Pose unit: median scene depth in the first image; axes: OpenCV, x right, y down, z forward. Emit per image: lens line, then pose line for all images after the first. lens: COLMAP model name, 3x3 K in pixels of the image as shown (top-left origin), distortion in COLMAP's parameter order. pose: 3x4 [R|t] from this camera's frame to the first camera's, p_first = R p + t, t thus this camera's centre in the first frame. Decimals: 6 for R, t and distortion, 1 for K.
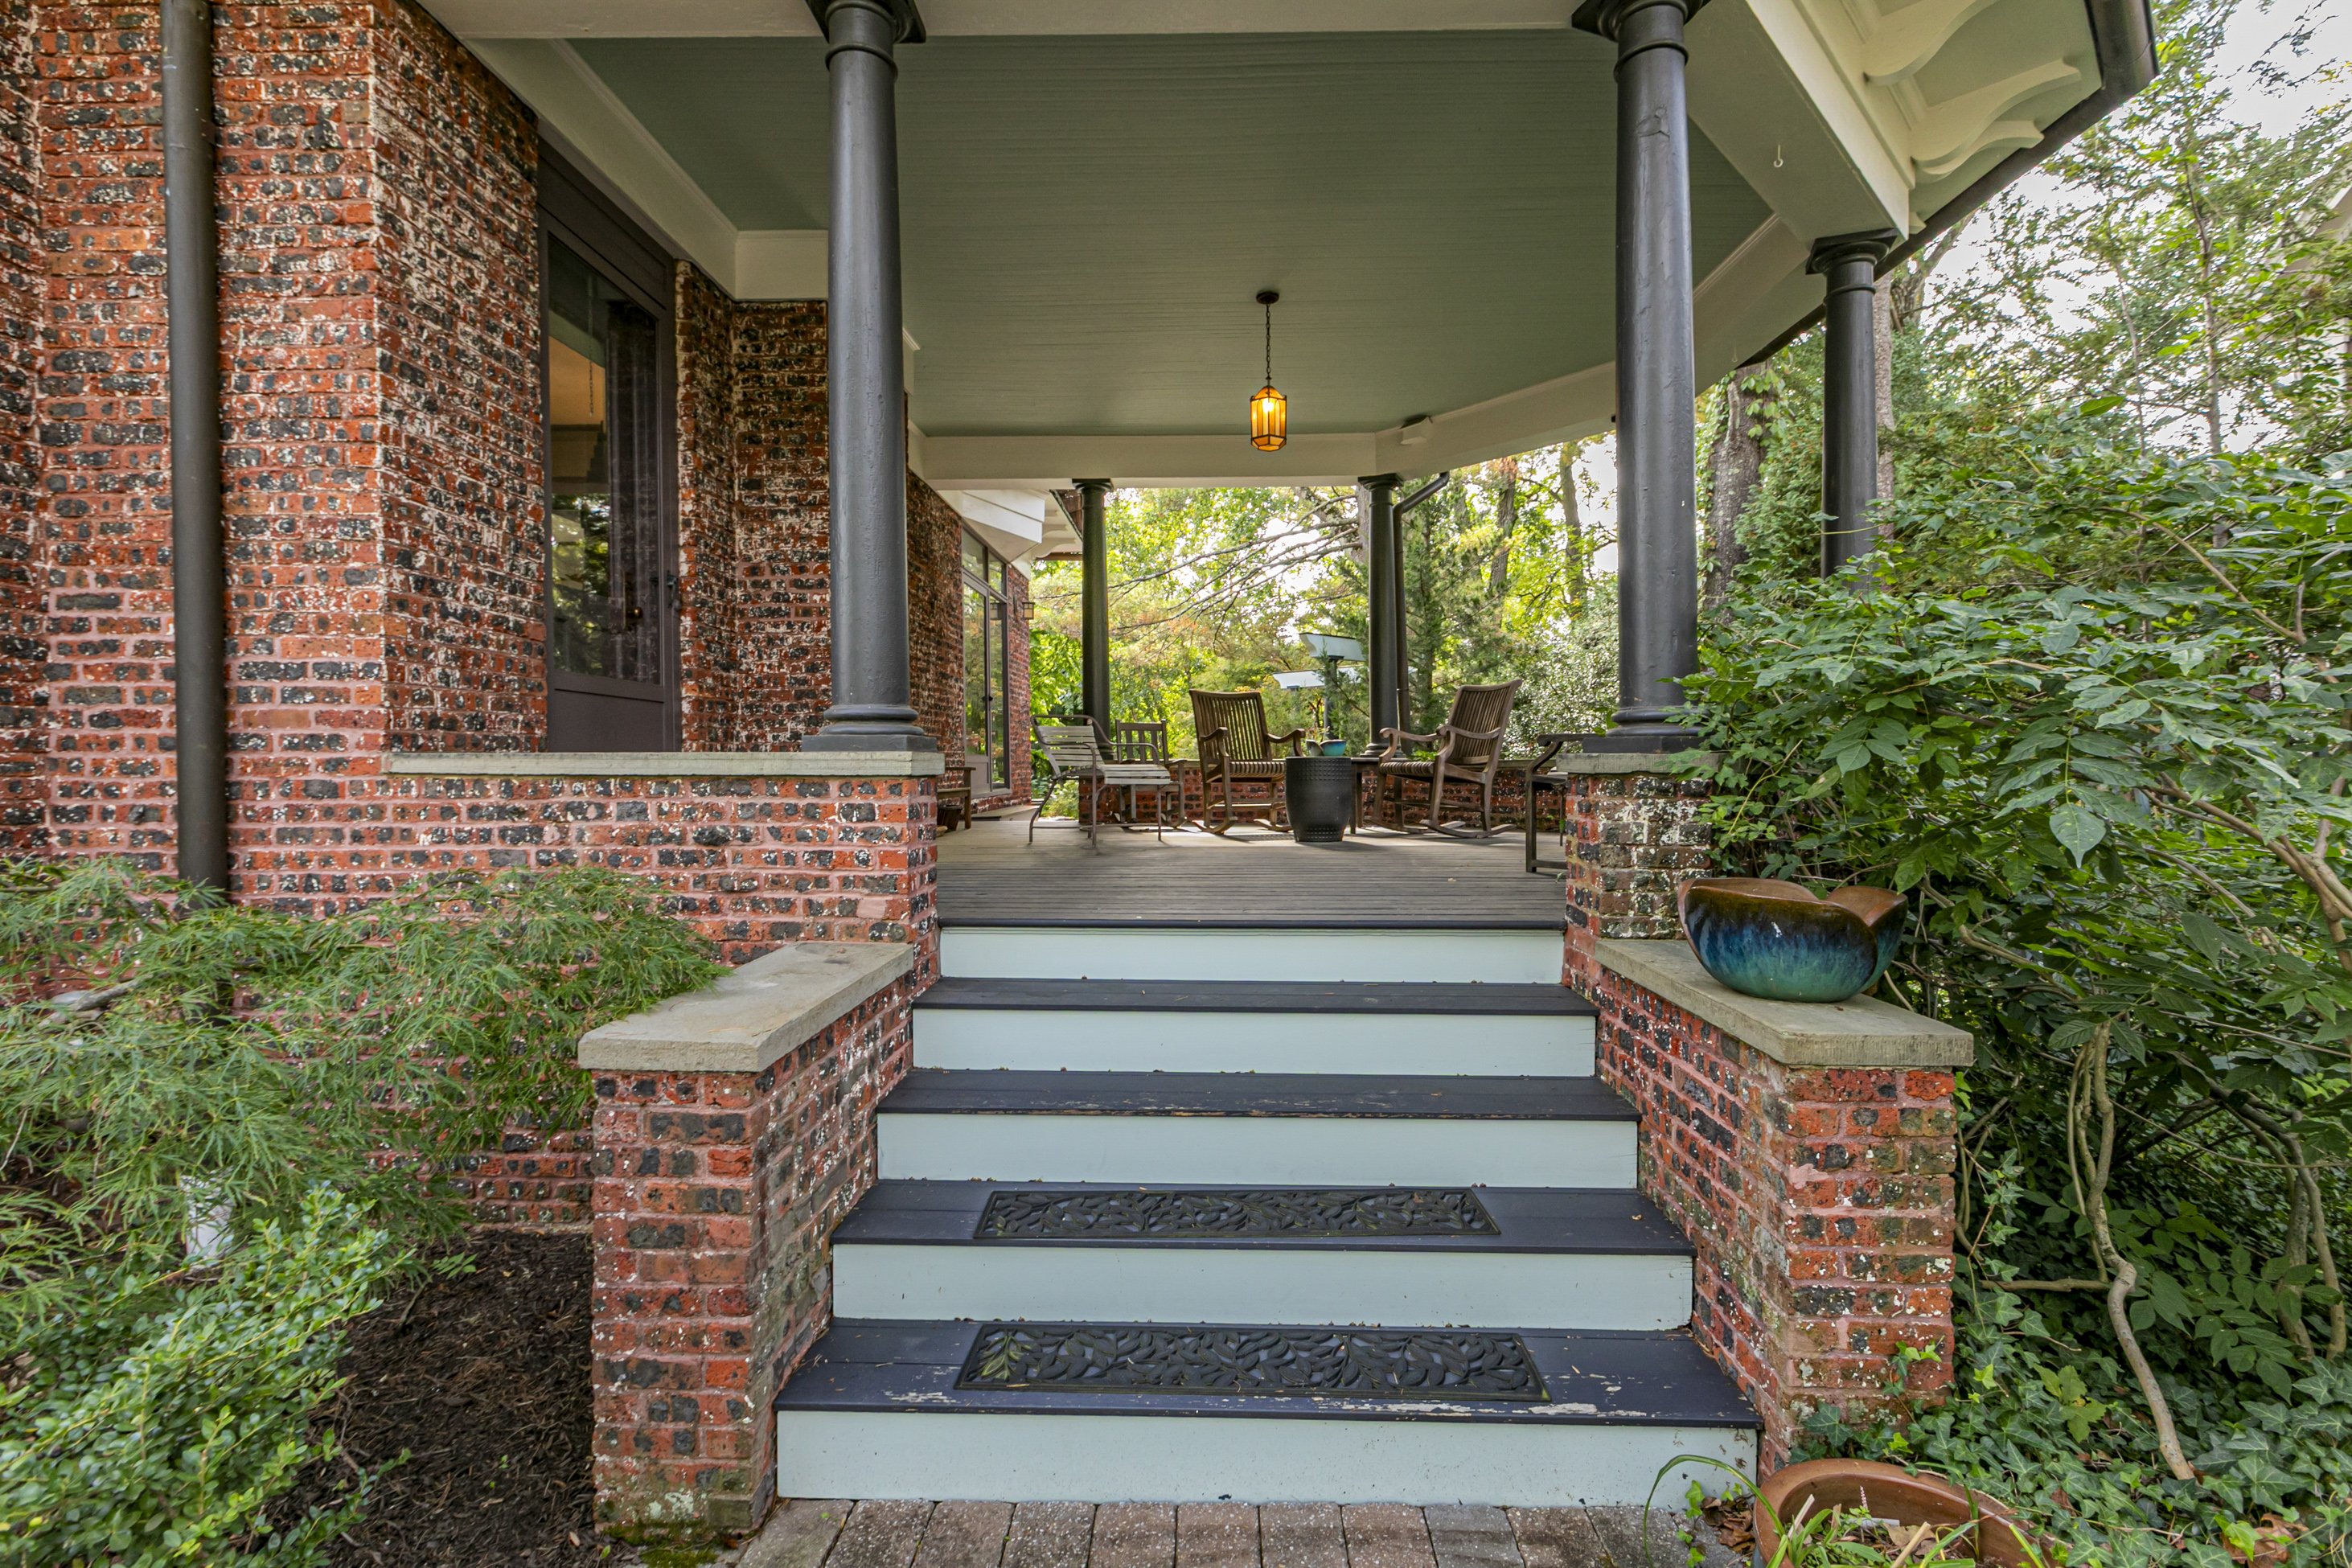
lens RADIAL K [[1067.5, 0, 1213.0], [0, 1067.5, 777.6], [0, 0, 1]] dist [0.020430, 0.000029]
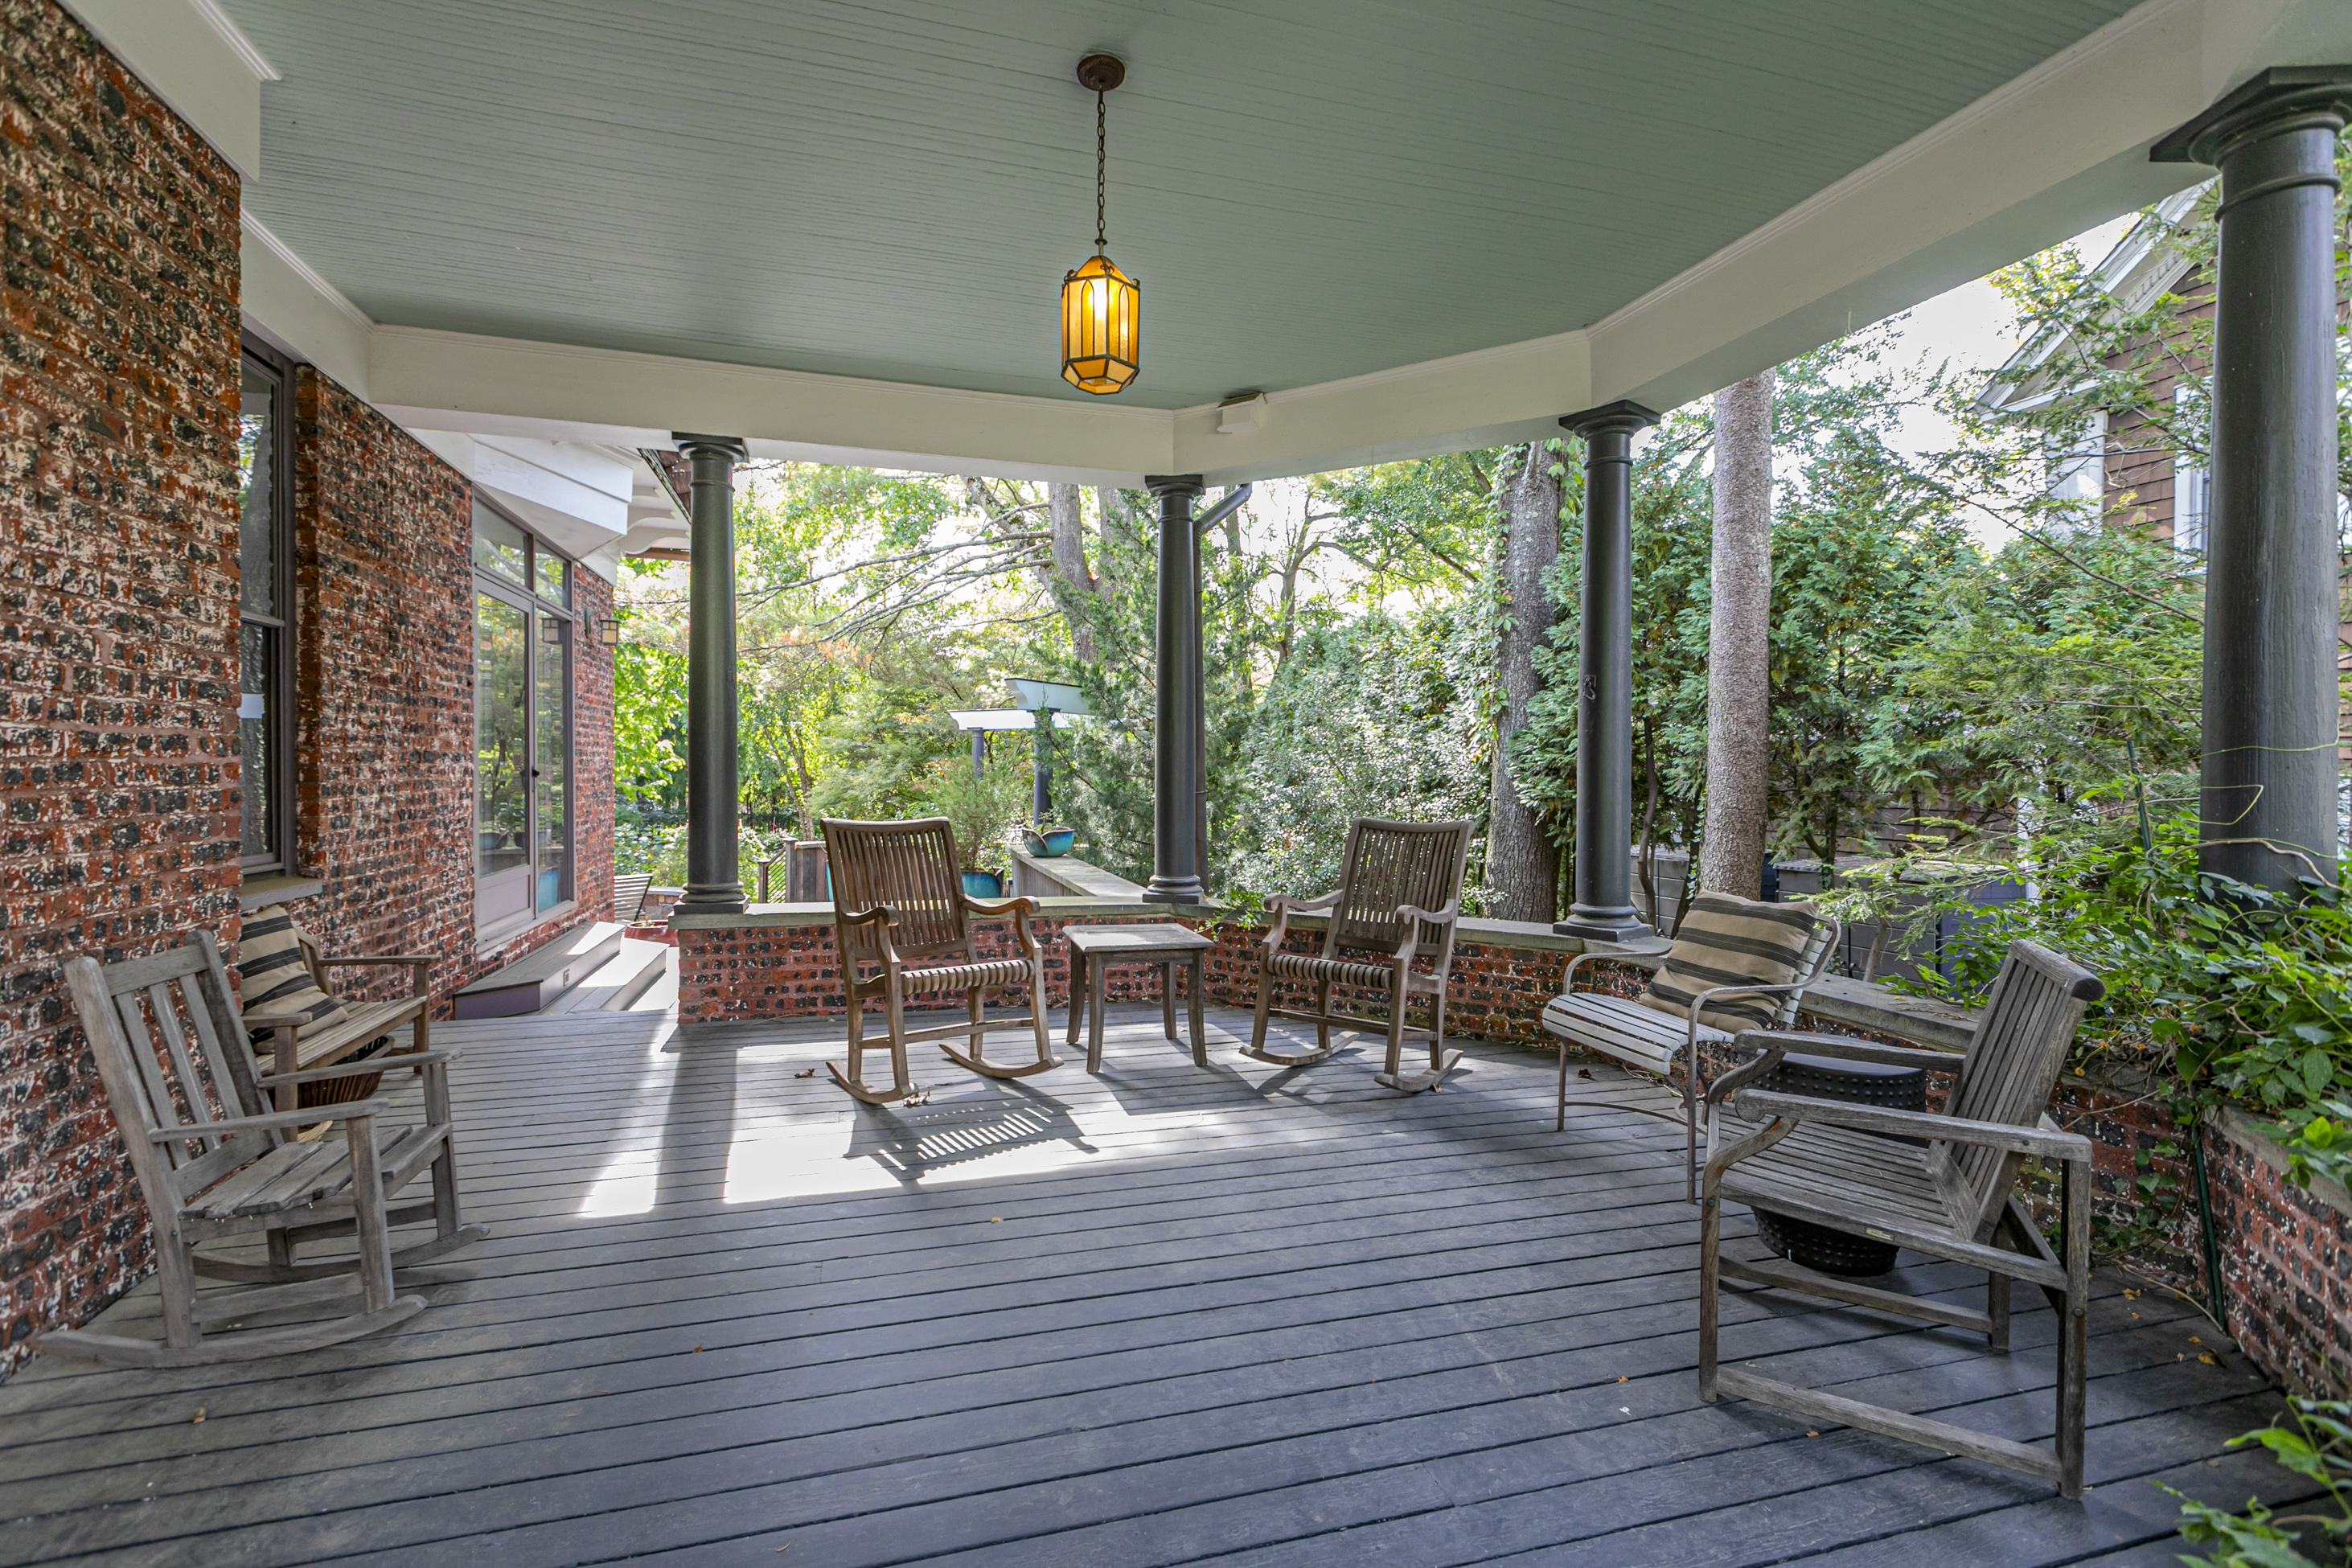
lens RADIAL K [[1044.2, 0, 1166.0], [0, 1044.2, 780.3], [0, 0, 1]] dist [0.007221, -0.000682]
pose [[0.956946, 0.008896, 0.290130, -0.062029], [-0.008205, 0.999960, -0.003597, -0.144014], [-0.290151, 0.001061, 0.956980, 0.605271]]
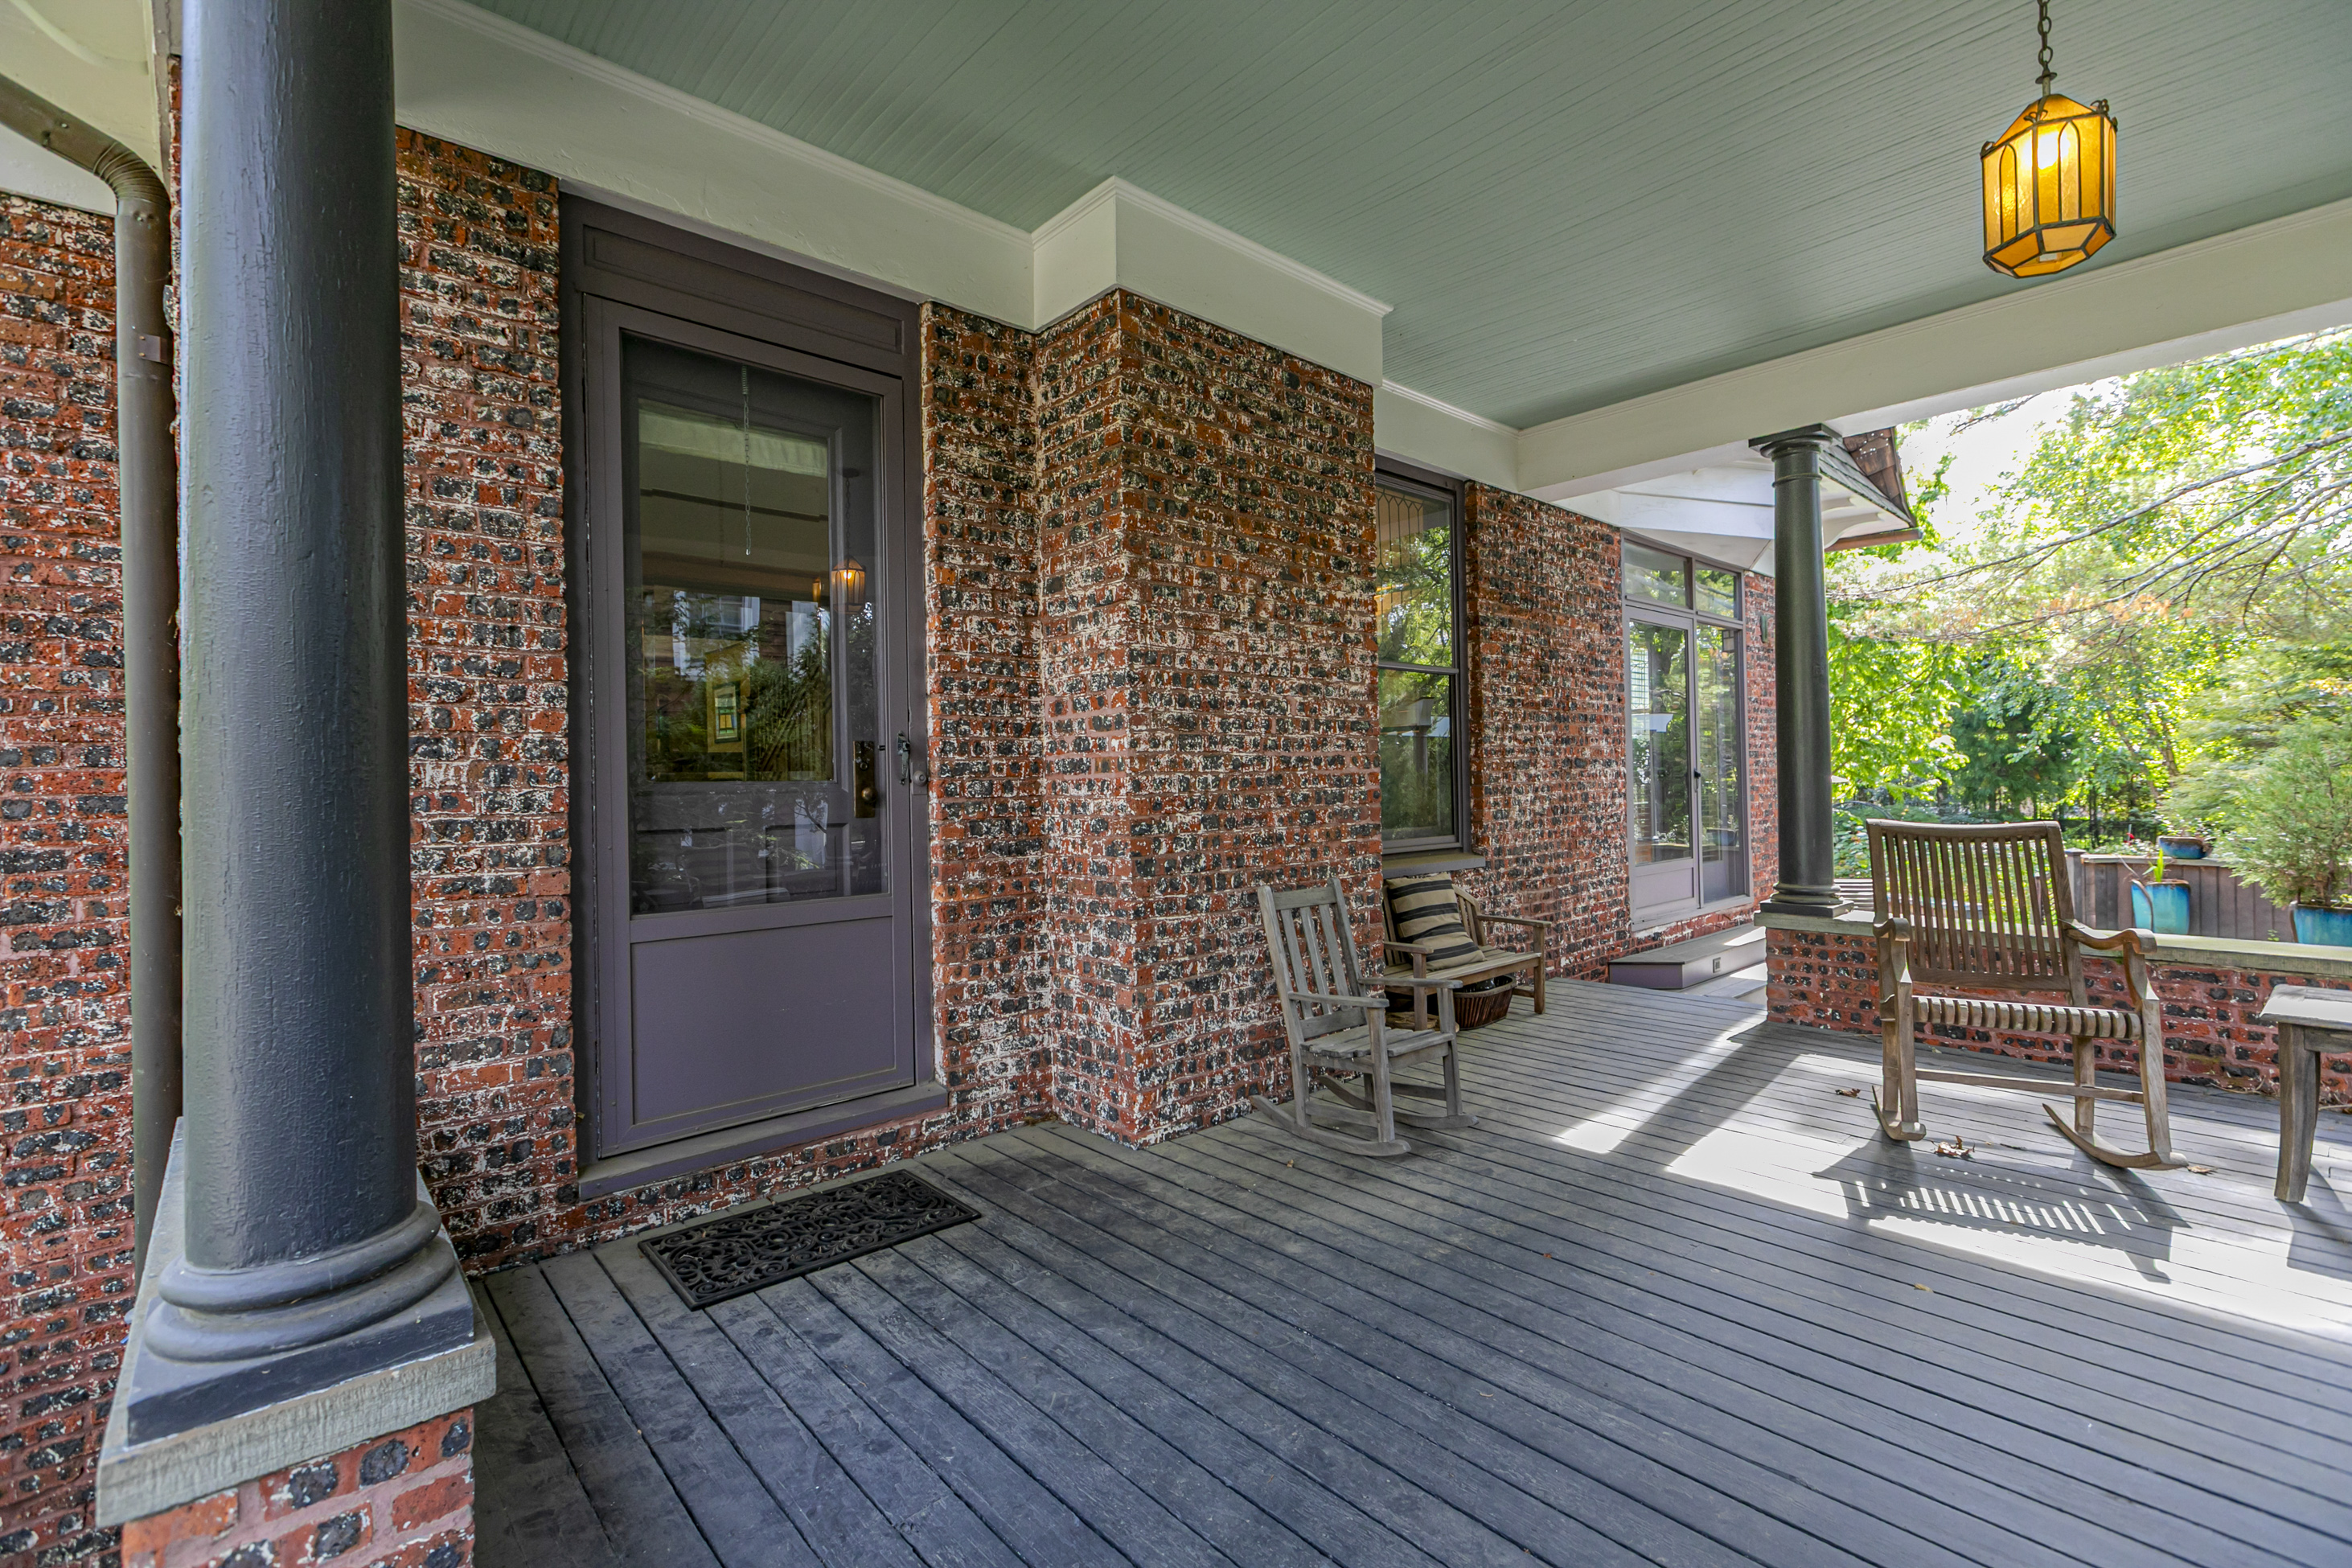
lens RADIAL K [[1049.3, 0, 1176.0], [0, 1049.3, 784.0], [0, 0, 1]] dist [-0.002034, -0.000071]
pose [[0.678175, -0.001971, -0.734897, 0.128039], [0.004183, 0.999991, 0.001178, -0.143450], [0.734888, -0.003873, 0.678177, 0.590673]]
